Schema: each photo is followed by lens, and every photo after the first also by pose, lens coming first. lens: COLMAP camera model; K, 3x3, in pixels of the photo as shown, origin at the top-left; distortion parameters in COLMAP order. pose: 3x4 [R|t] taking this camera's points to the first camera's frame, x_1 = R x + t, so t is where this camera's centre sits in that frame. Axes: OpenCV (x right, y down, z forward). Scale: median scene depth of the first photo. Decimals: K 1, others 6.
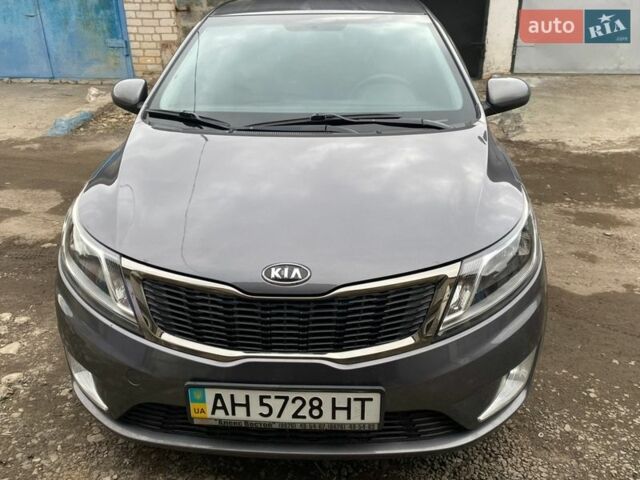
lens RADIAL K [[488.0, 0, 317.7], [0, 488.0, 234.8], [0, 0, 1]] dist [0.066395, -0.087097]
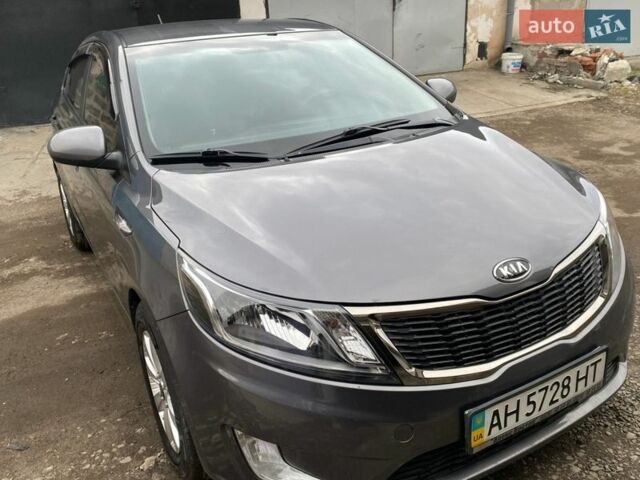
lens RADIAL K [[488.0, 0, 317.7], [0, 488.0, 234.8], [0, 0, 1]] dist [0.066395, -0.087097]
pose [[0.870766, -0.239620, 0.429359, -0.821832], [0.260429, 0.965435, 0.010633, -0.103768], [-0.417066, 0.102559, 0.903071, 0.242465]]
